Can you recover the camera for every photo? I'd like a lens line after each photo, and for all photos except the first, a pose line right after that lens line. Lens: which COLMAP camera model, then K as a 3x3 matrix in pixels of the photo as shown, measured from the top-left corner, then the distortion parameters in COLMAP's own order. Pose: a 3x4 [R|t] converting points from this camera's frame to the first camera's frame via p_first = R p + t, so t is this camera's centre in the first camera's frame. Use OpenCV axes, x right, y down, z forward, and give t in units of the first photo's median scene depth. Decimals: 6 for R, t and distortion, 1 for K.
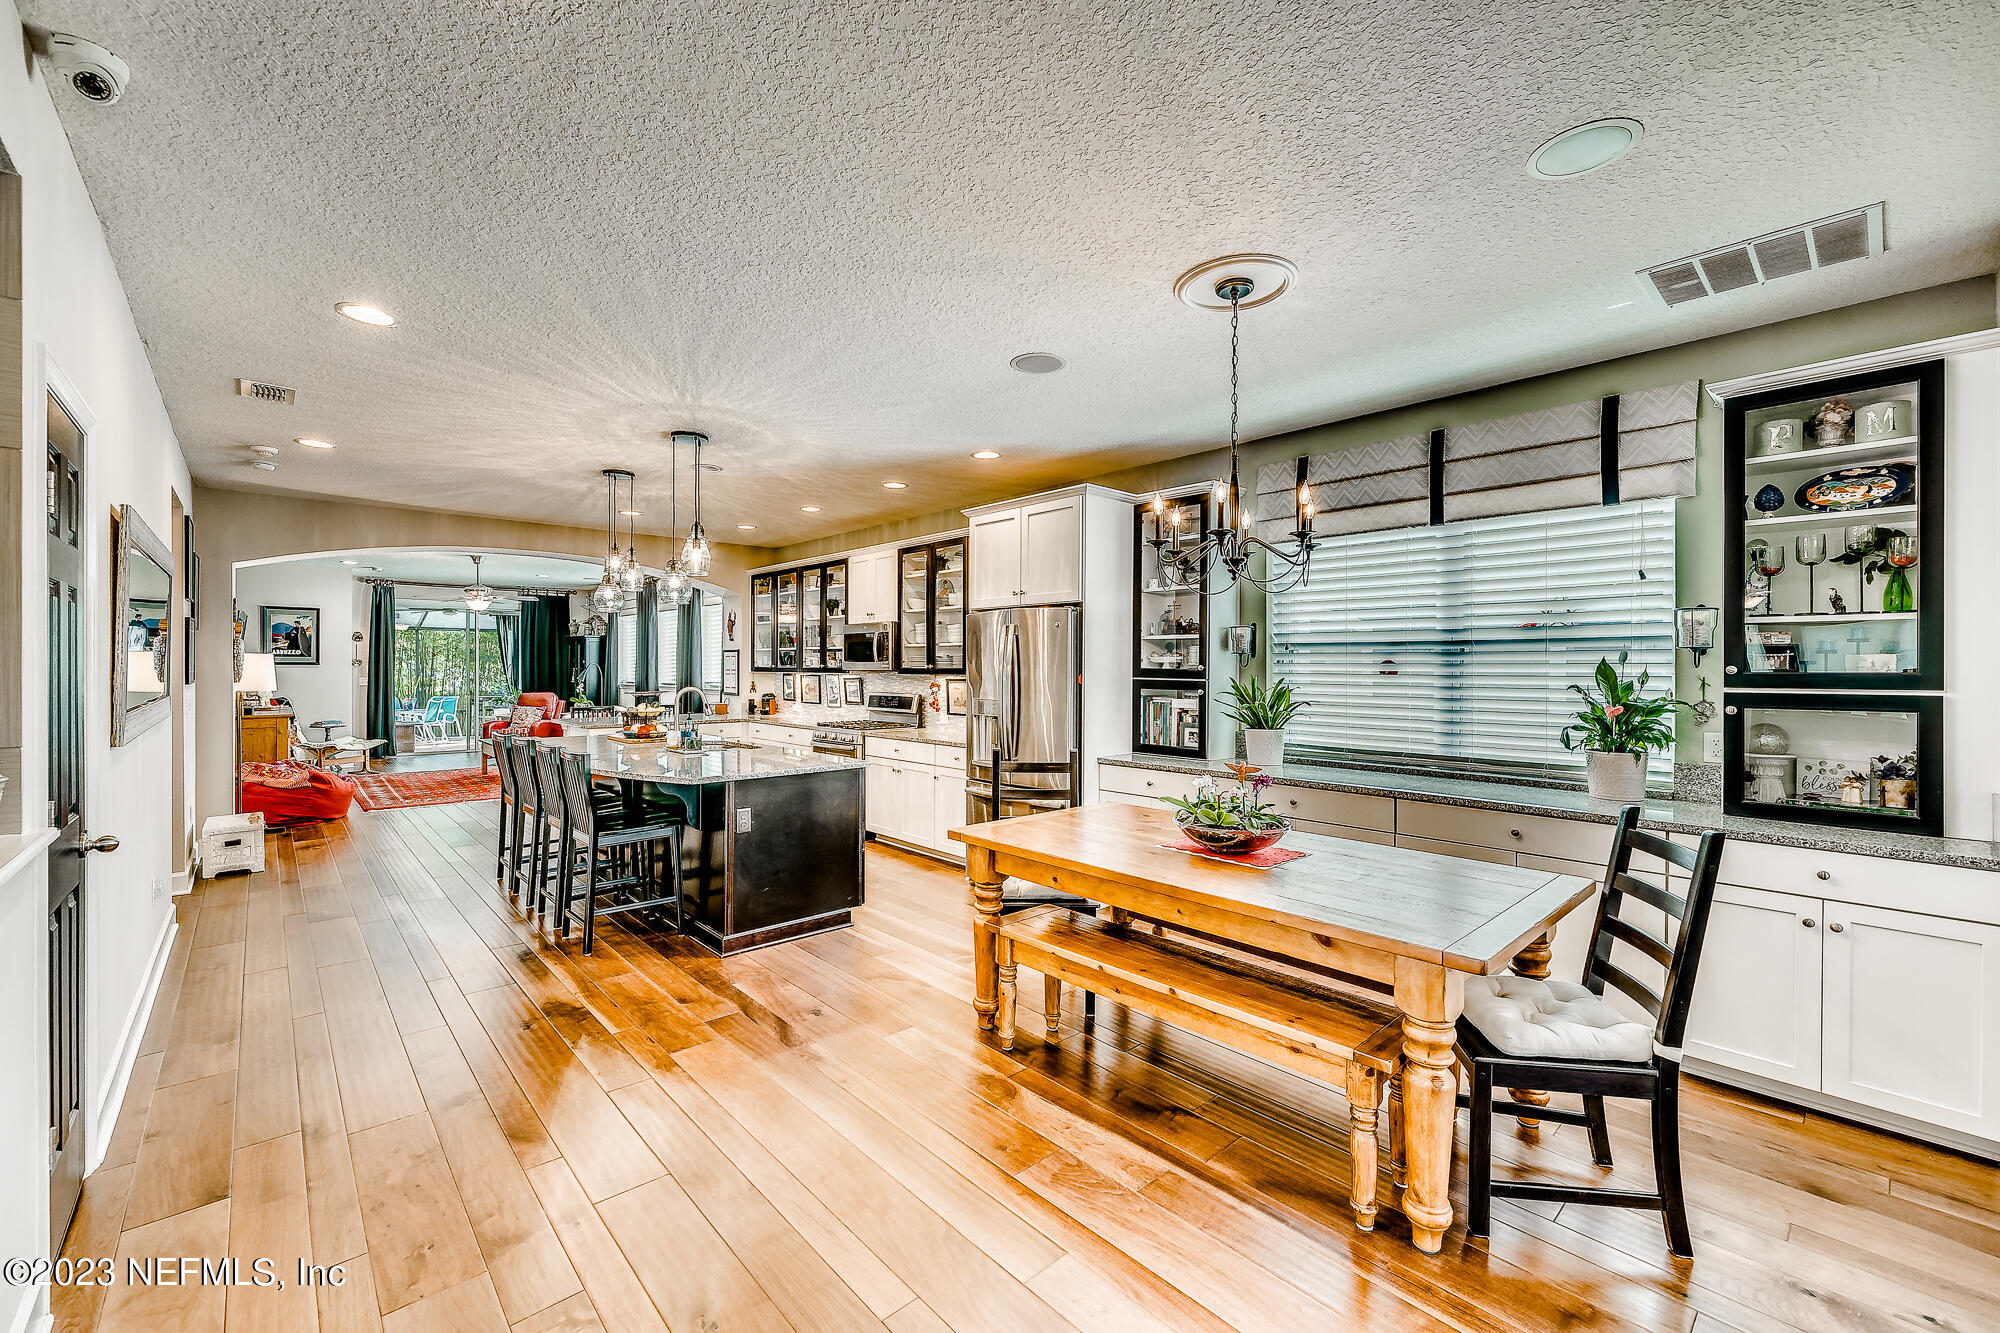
lens RADIAL K [[809.8, 0, 992.9], [0, 809.8, 671.1], [0, 0, 1]] dist [0.001794, 0.000227]
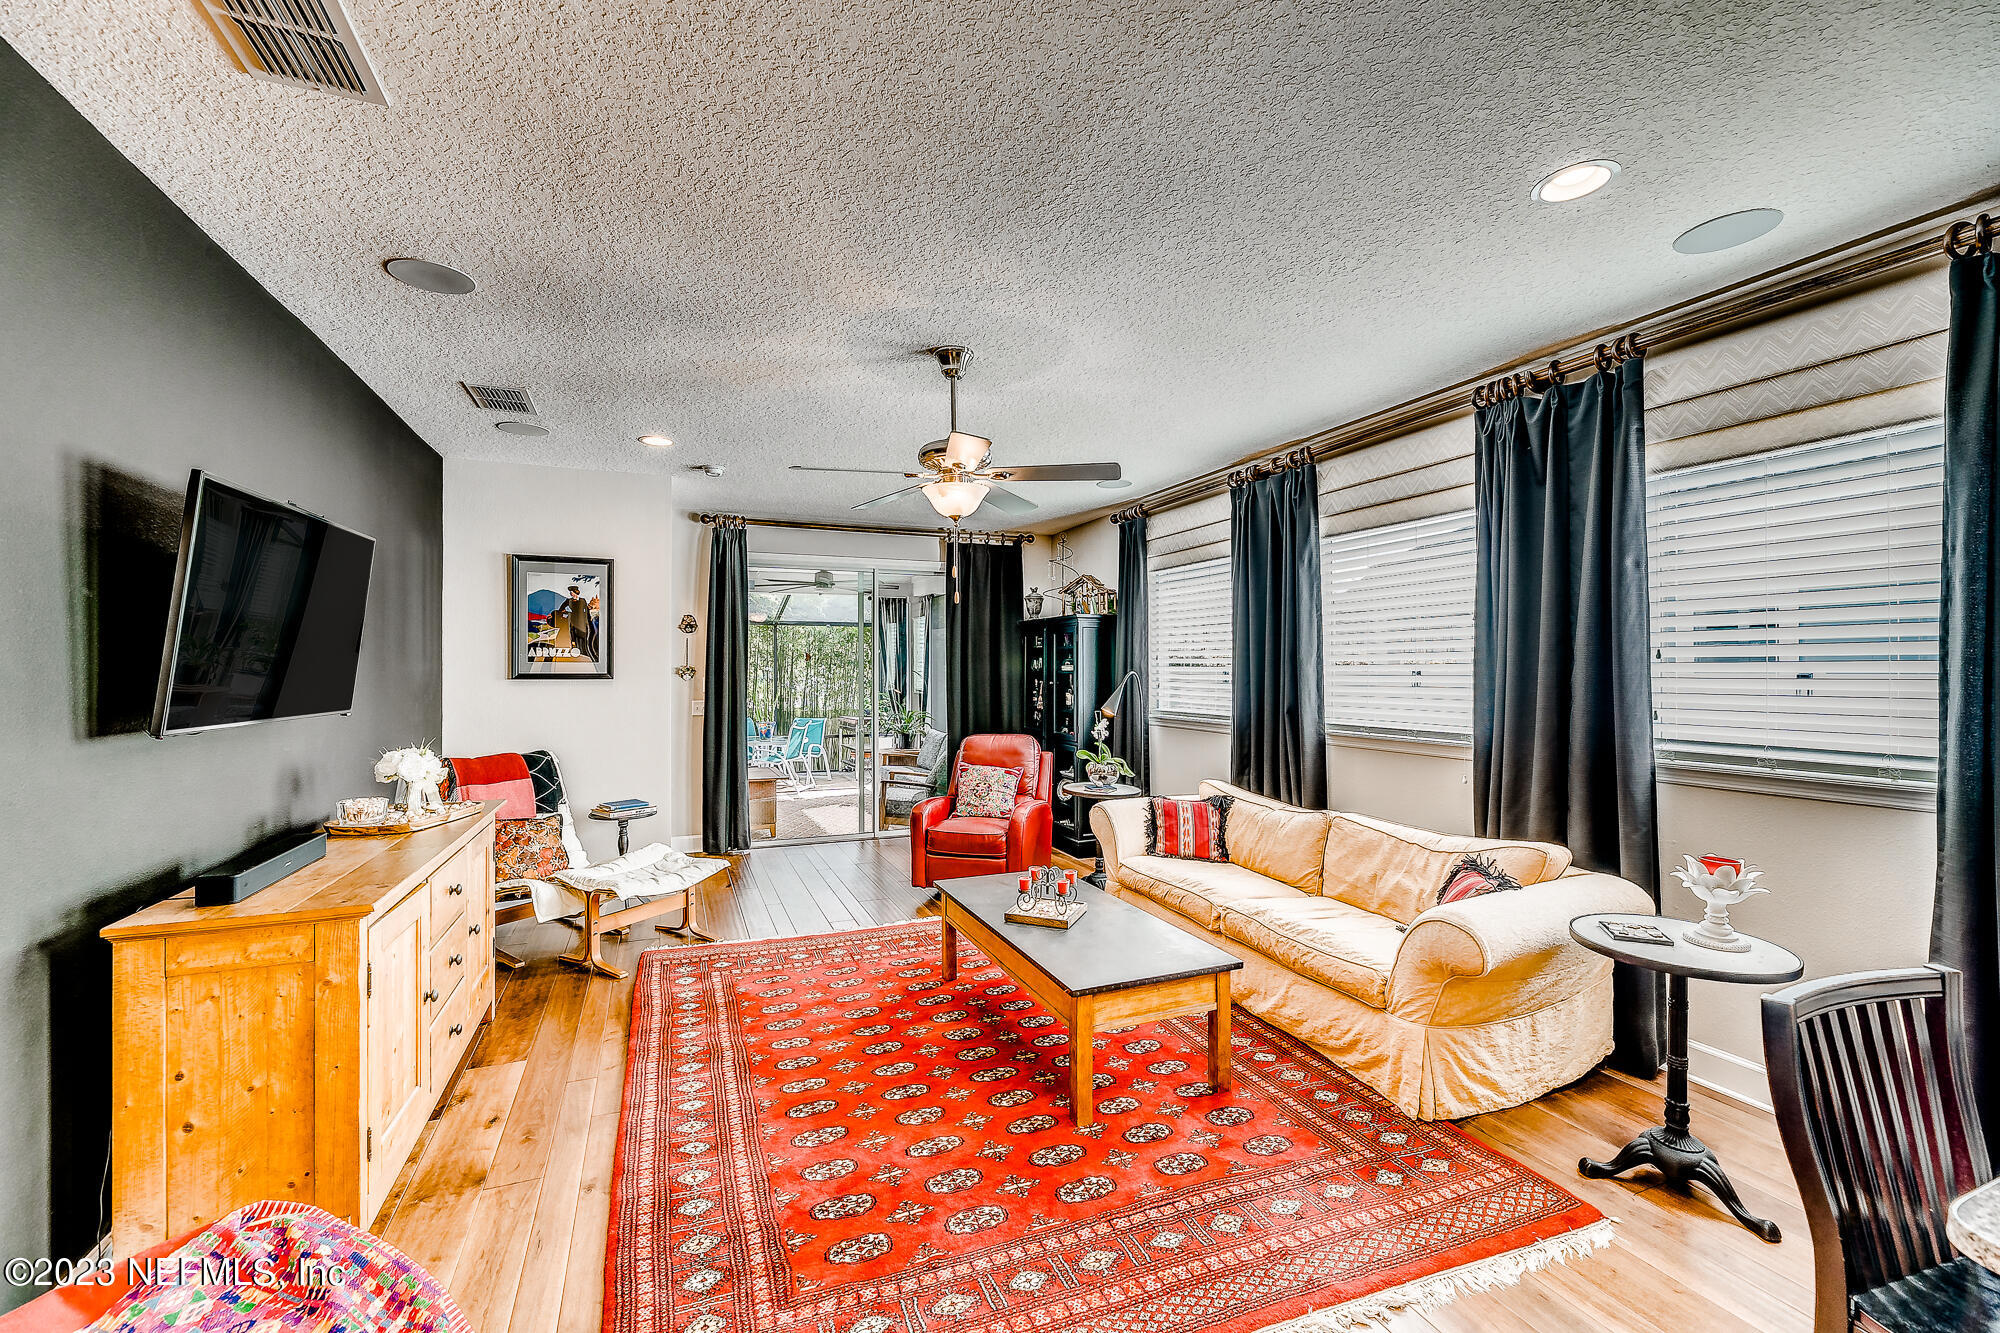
lens RADIAL K [[822.3, 0, 989.7], [0, 822.3, 666.3], [0, 0, 1]] dist [0.003284, -0.000066]
pose [[0.937638, -0.006113, -0.347560, -0.718910], [0.002369, 0.999935, -0.011194, -0.014172], [0.347605, 0.009673, 0.937591, 0.984782]]
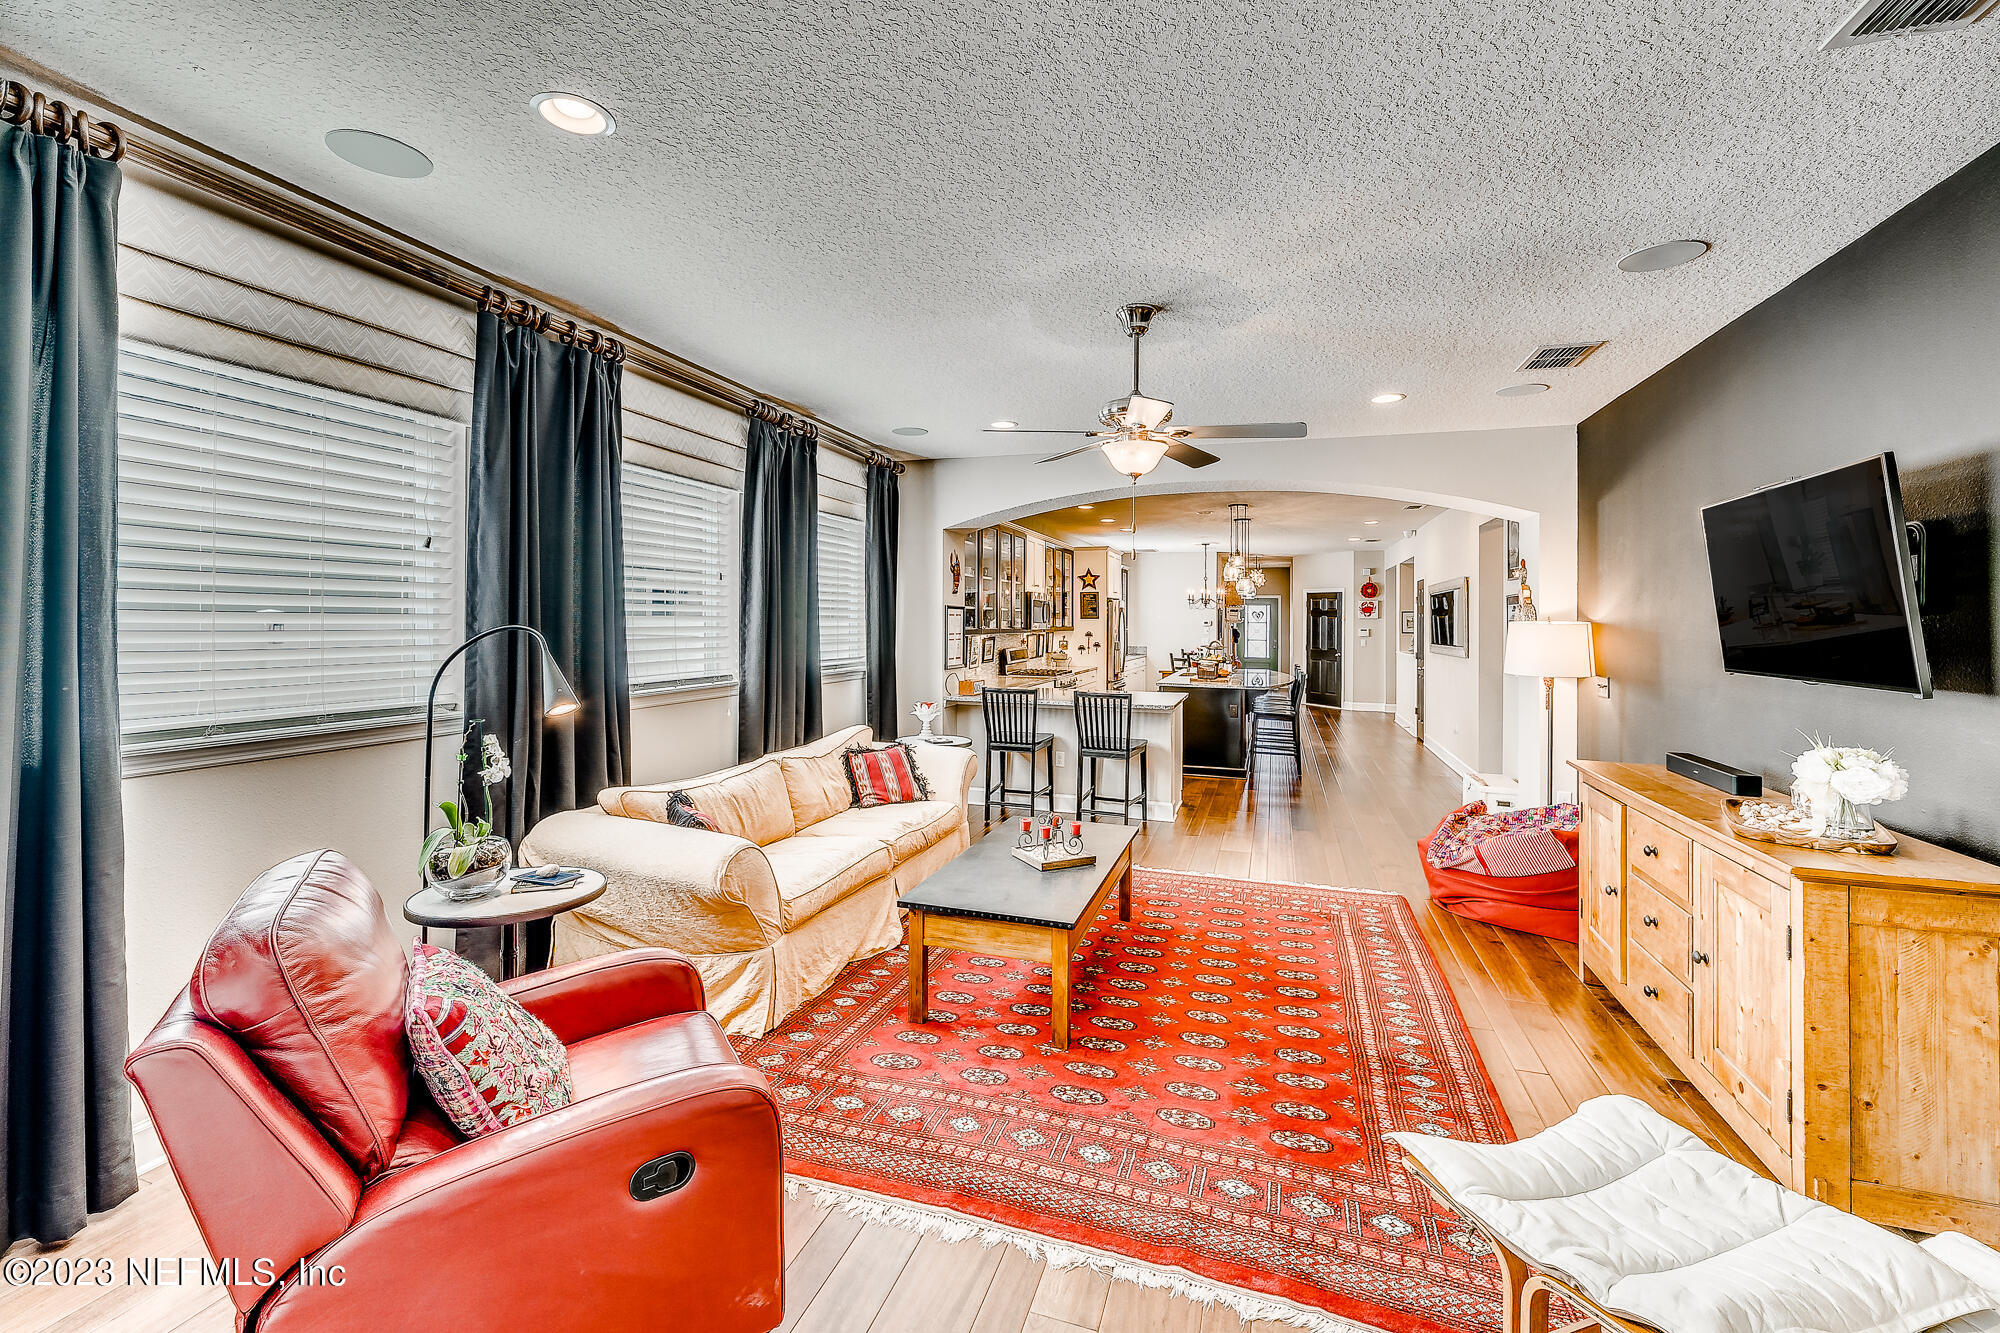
lens RADIAL K [[831.5, 0, 997.4], [0, 831.5, 605.2], [0, 0, 1]] dist [-0.011931, -0.000098]
pose [[-0.490478, 0.008581, 0.871411, -1.279773], [-0.005138, 0.999906, -0.012738, -0.022654], [-0.871438, -0.010725, -0.490388, 1.717535]]
